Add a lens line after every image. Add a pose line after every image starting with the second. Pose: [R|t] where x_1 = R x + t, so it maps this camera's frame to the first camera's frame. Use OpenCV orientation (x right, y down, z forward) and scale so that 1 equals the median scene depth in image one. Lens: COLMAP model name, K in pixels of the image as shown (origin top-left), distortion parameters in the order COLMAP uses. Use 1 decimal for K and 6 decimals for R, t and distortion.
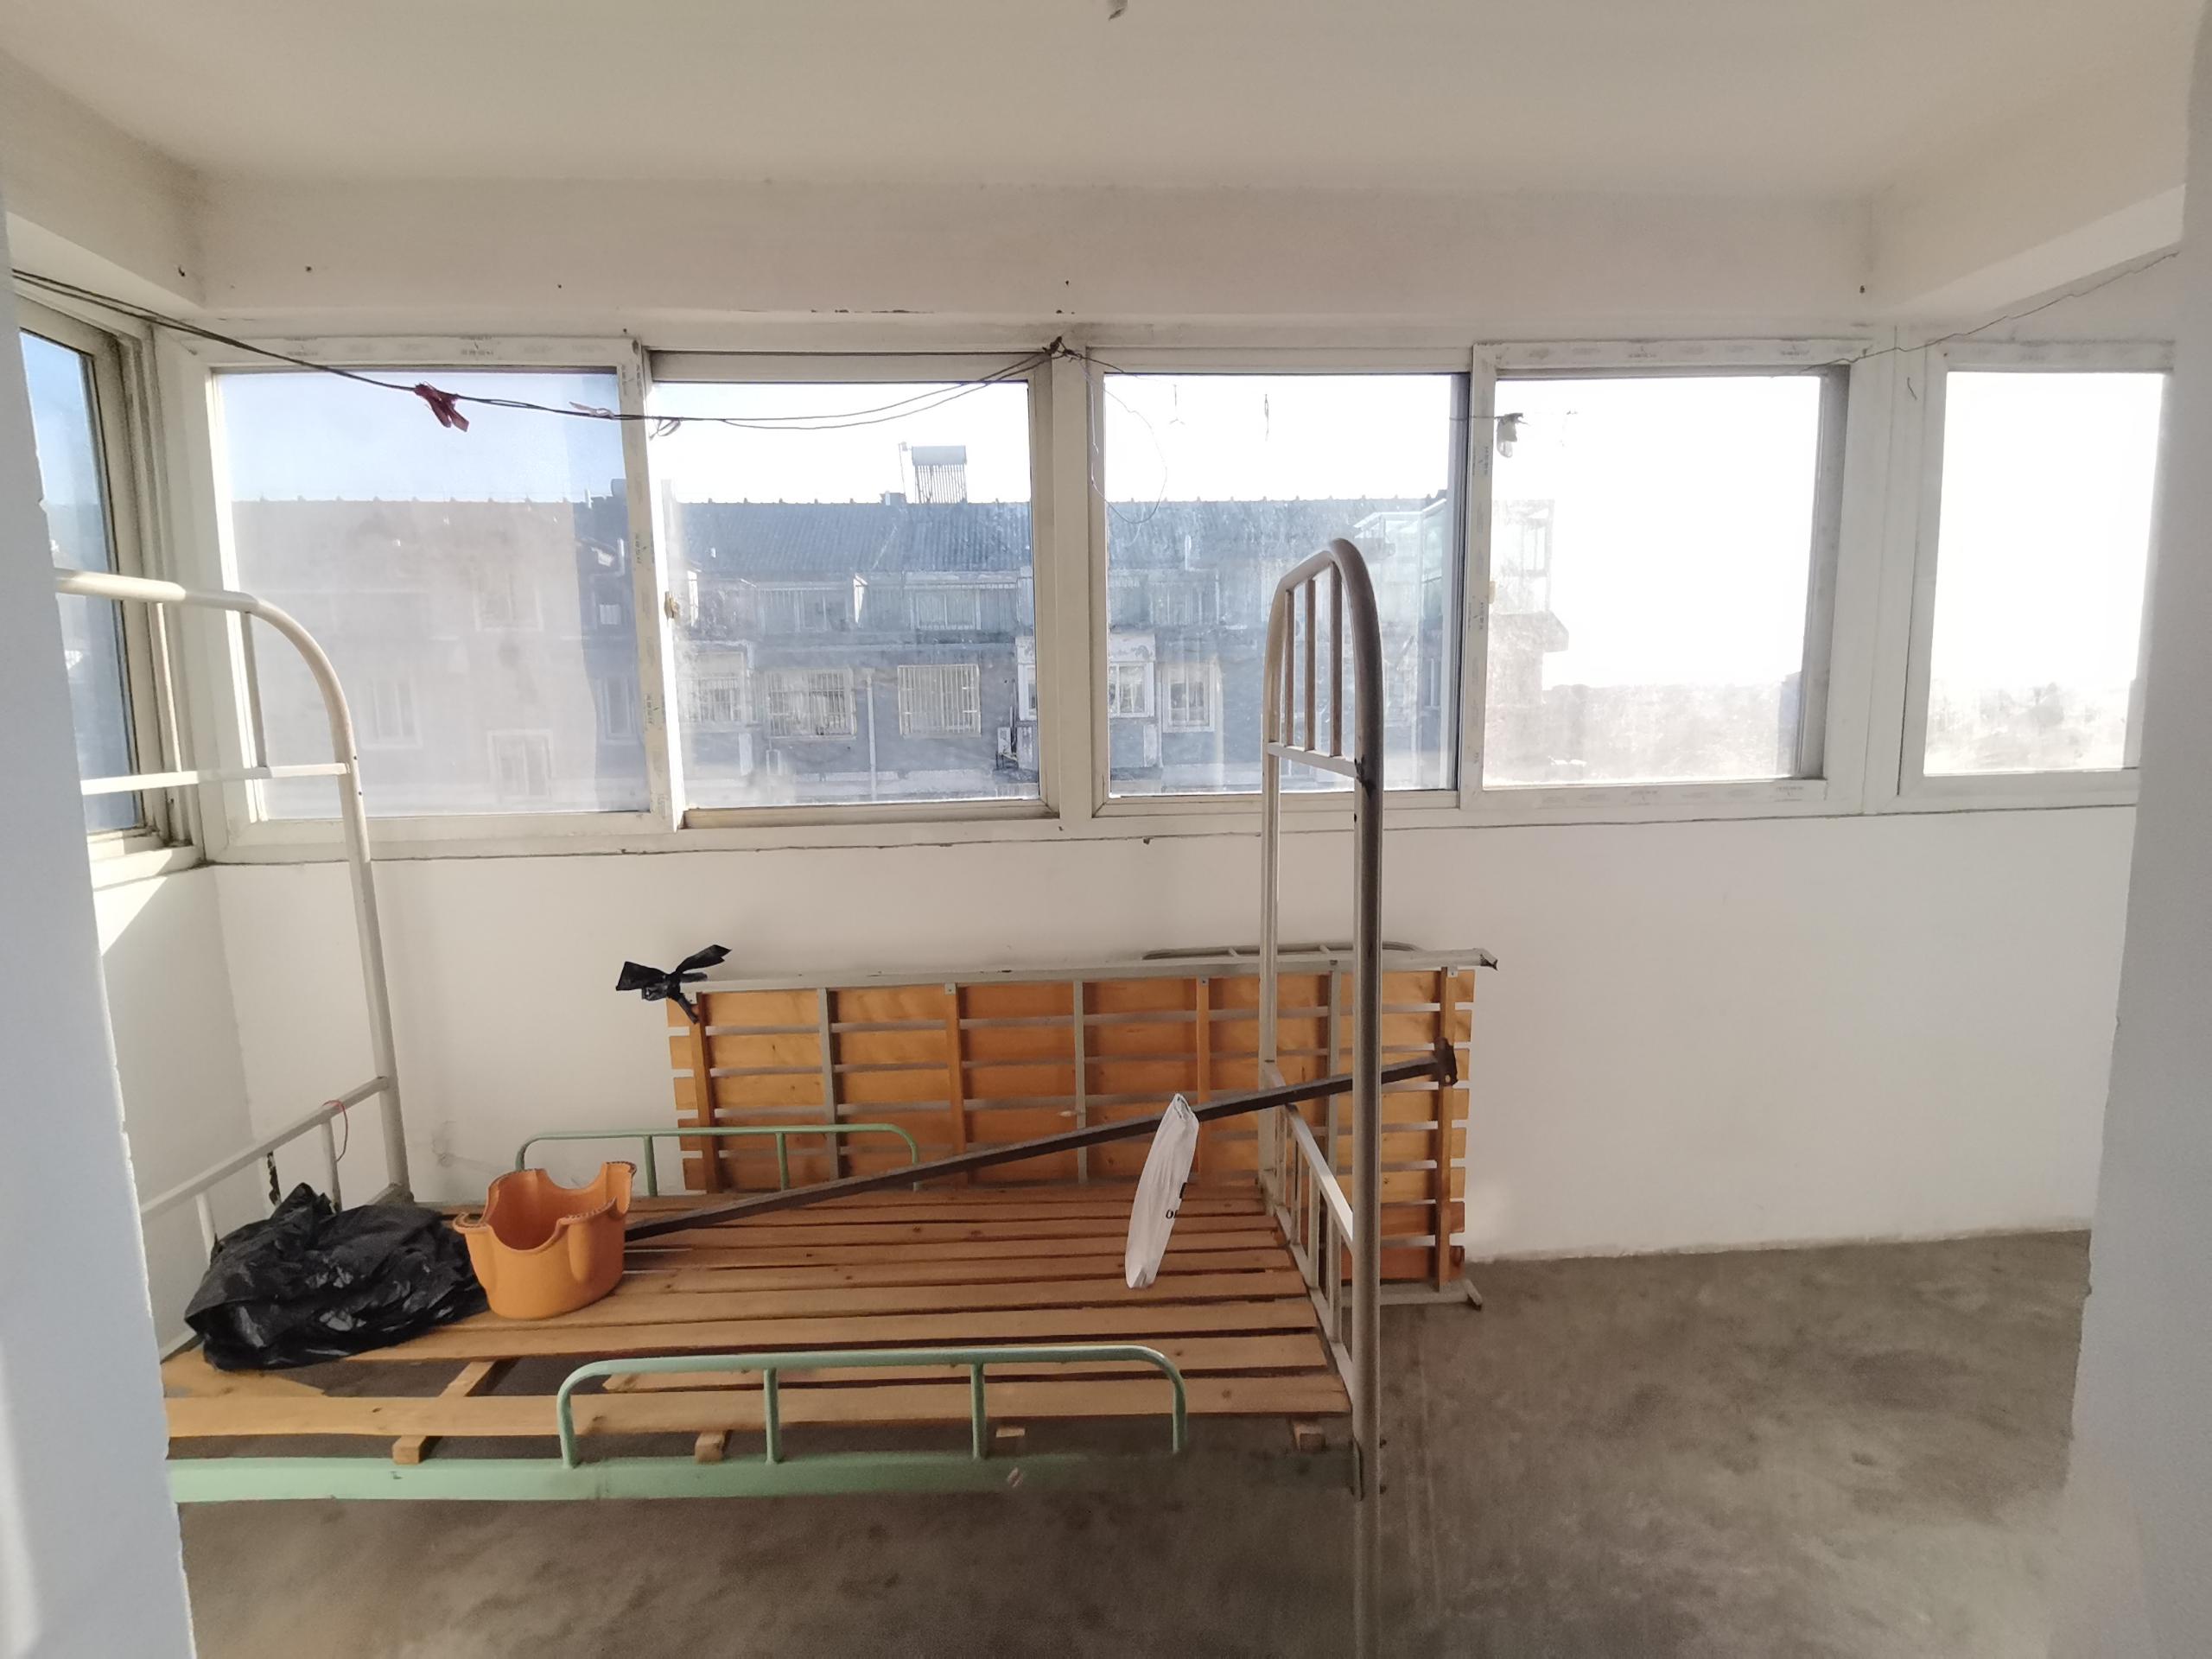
lens RADIAL K [[1083.2, 0, 1111.5], [0, 1083.2, 815.9], [0, 0, 1]] dist [0.006893, -0.000994]
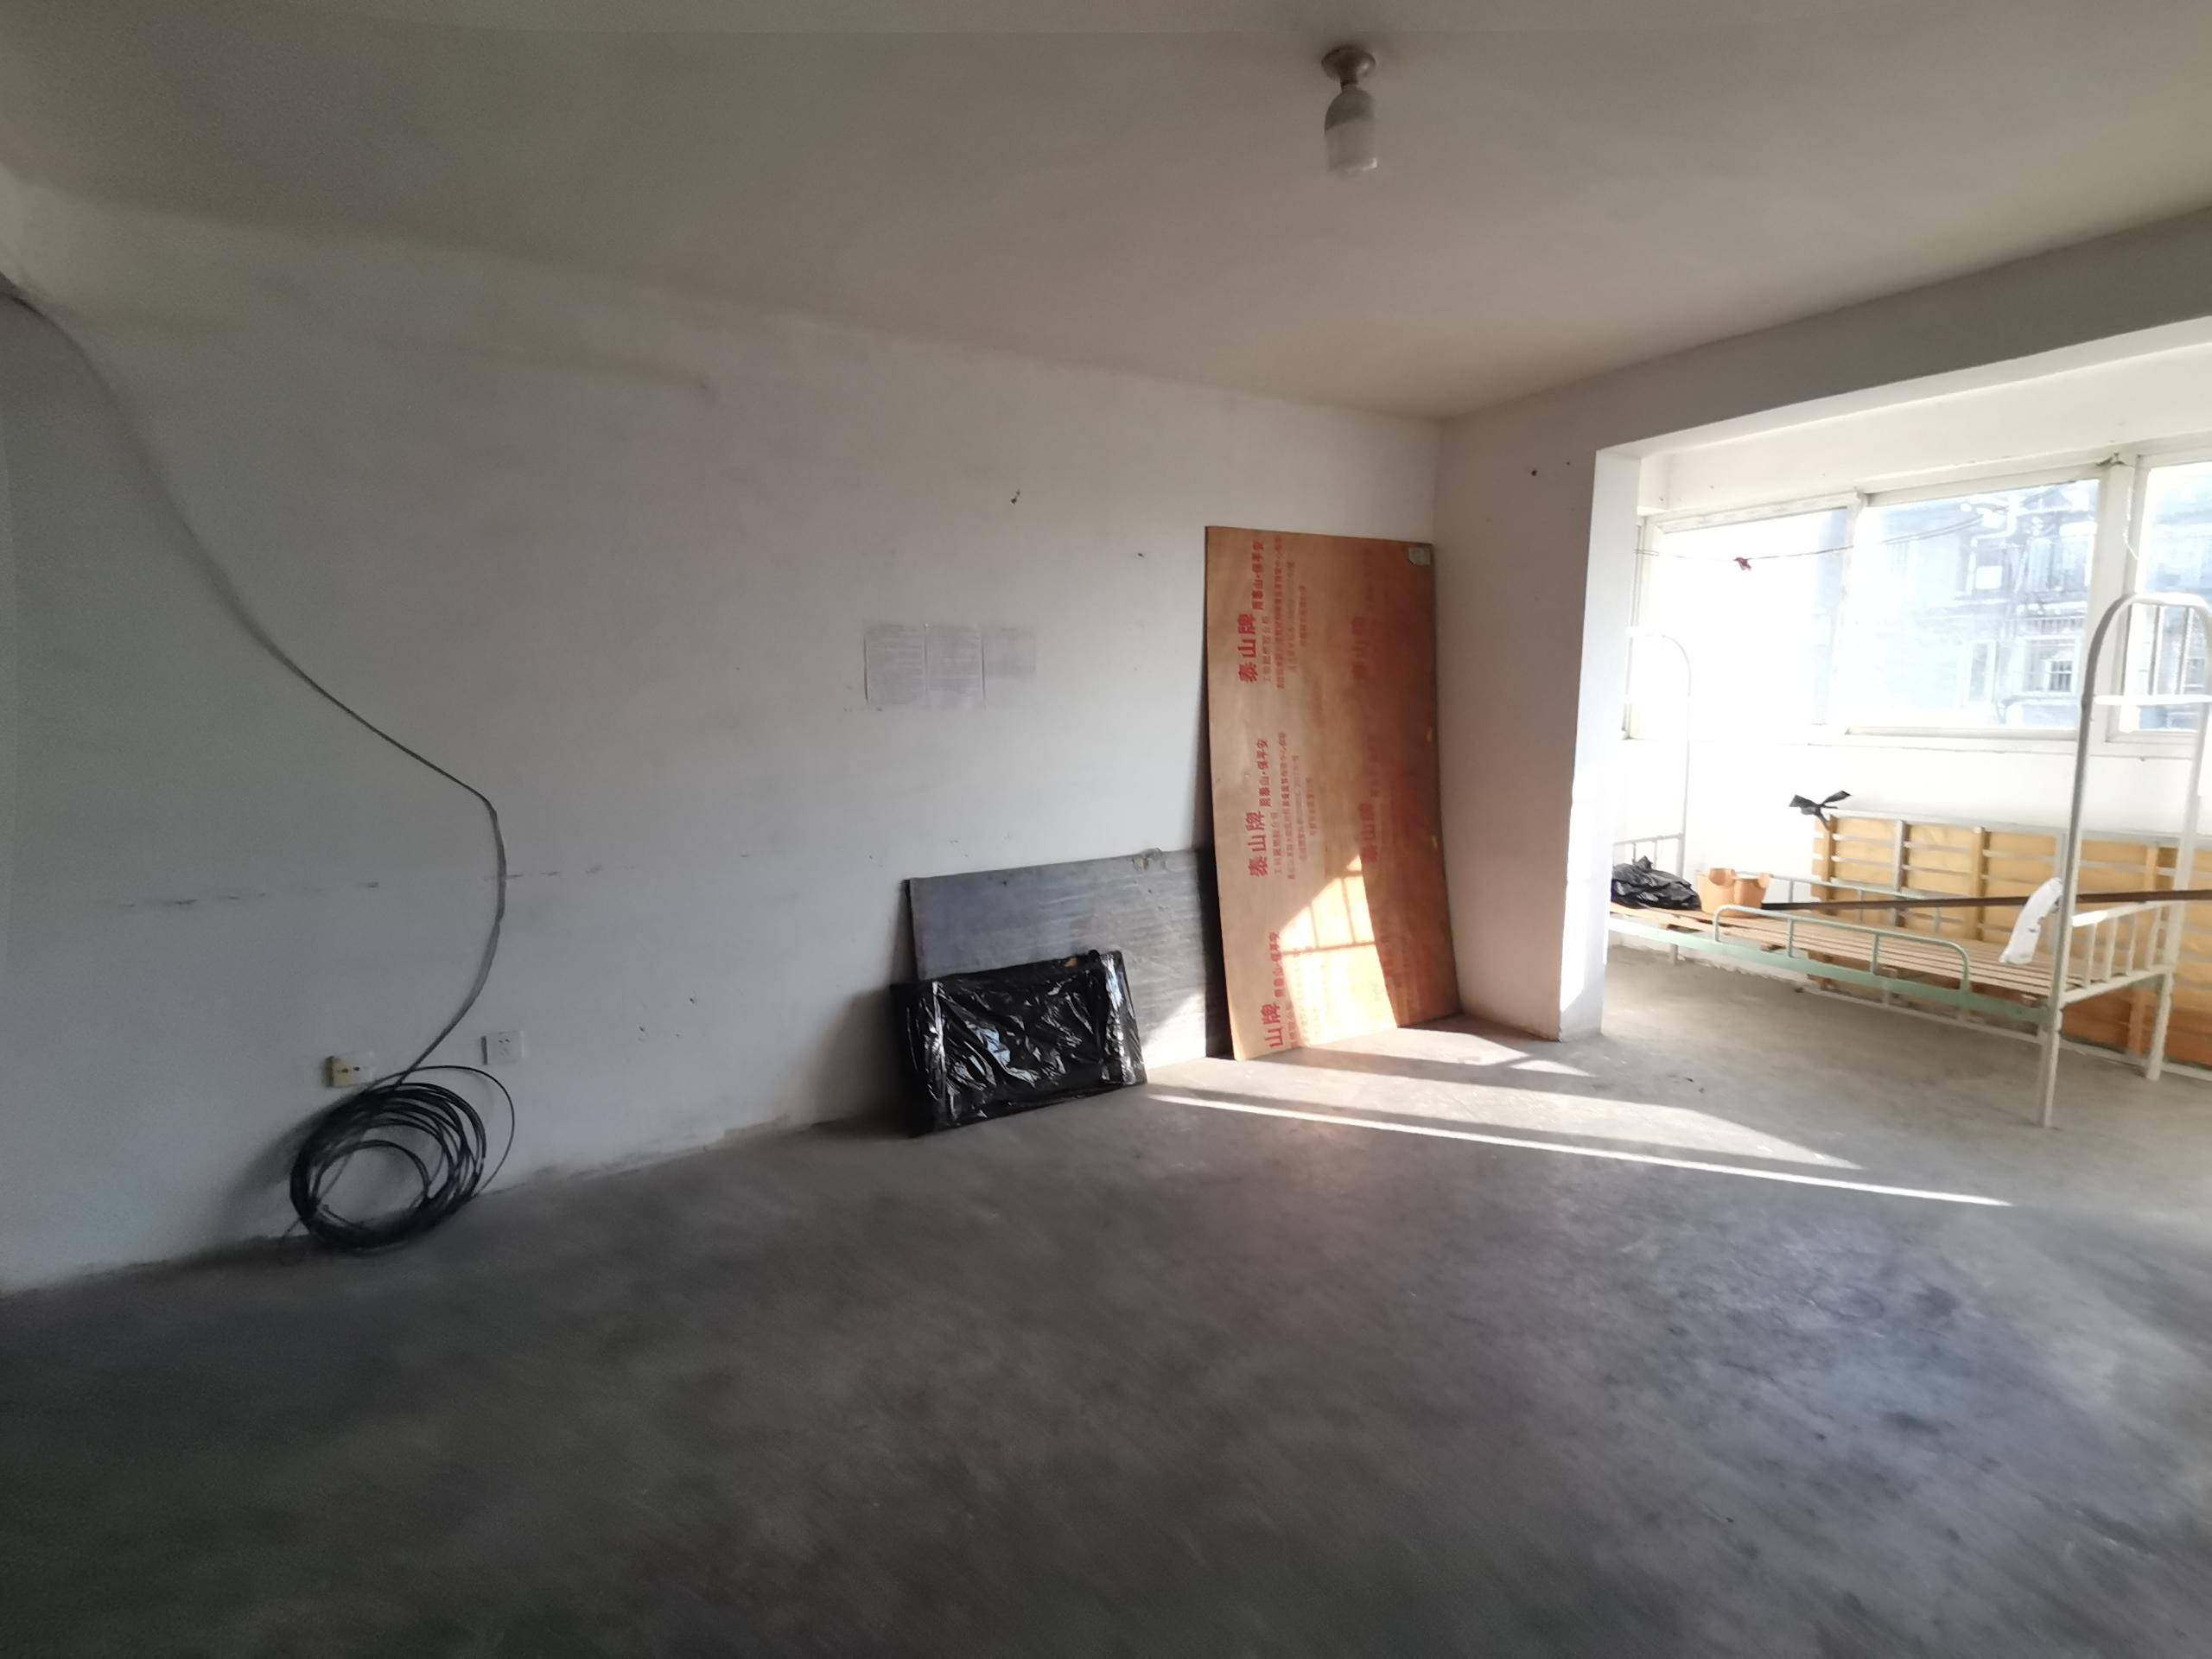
lens RADIAL K [[1083.2, 0, 1100.5], [0, 1083.2, 827.8], [0, 0, 1]] dist [0.006893, -0.000994]
pose [[0.432065, 0.145439, -0.890038, 0.816019], [-0.108069, 0.988149, 0.109009, 0.114566], [0.895344, 0.049087, 0.442662, -1.078948]]
